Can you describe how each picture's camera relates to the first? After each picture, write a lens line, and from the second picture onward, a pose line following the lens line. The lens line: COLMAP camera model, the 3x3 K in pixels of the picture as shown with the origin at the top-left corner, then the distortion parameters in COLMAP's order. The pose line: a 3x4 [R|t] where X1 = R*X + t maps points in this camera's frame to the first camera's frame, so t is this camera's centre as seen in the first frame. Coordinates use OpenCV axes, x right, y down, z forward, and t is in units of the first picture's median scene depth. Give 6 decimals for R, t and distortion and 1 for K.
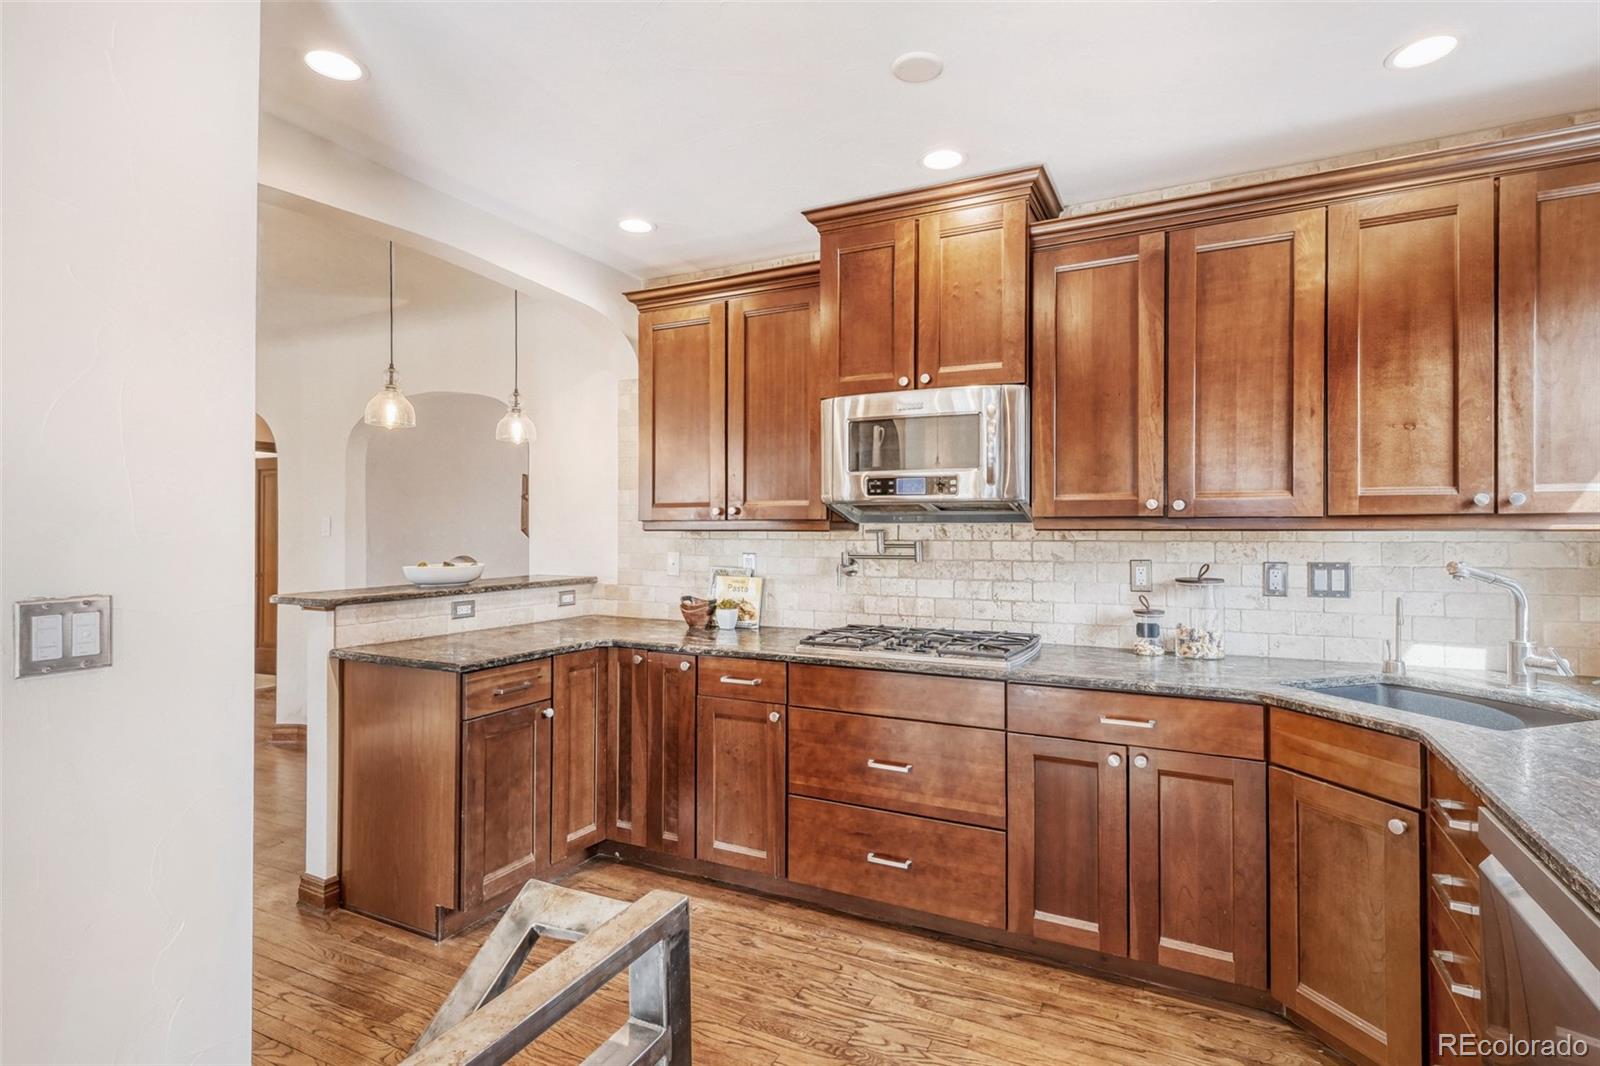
lens RADIAL K [[788.0, 0, 809.8], [0, 788.0, 527.7], [0, 0, 1]] dist [-0.017088, -0.000073]
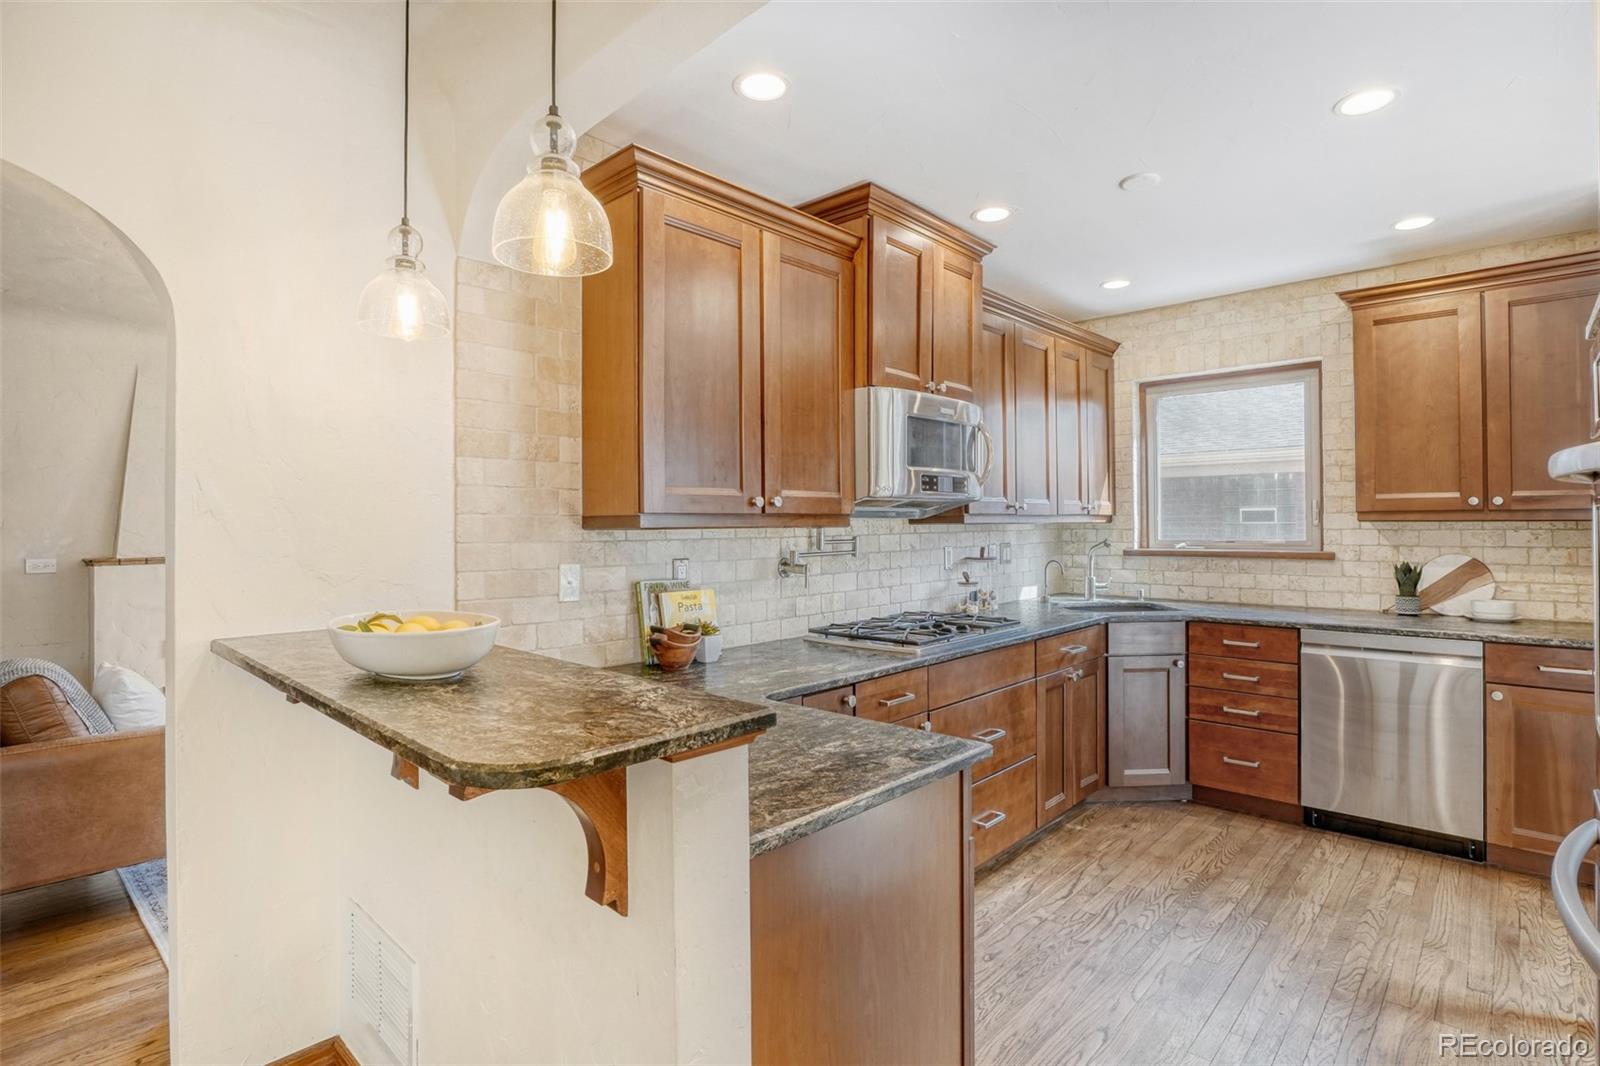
lens RADIAL K [[788.0, 0, 812.0], [0, 788.0, 525.2], [0, 0, 1]] dist [-0.017088, -0.000073]
pose [[0.270308, -0.006877, 0.962749, -0.875461], [0.005624, 0.999969, 0.005564, -0.002844], [-0.962757, 0.003910, 0.270338, 0.789913]]
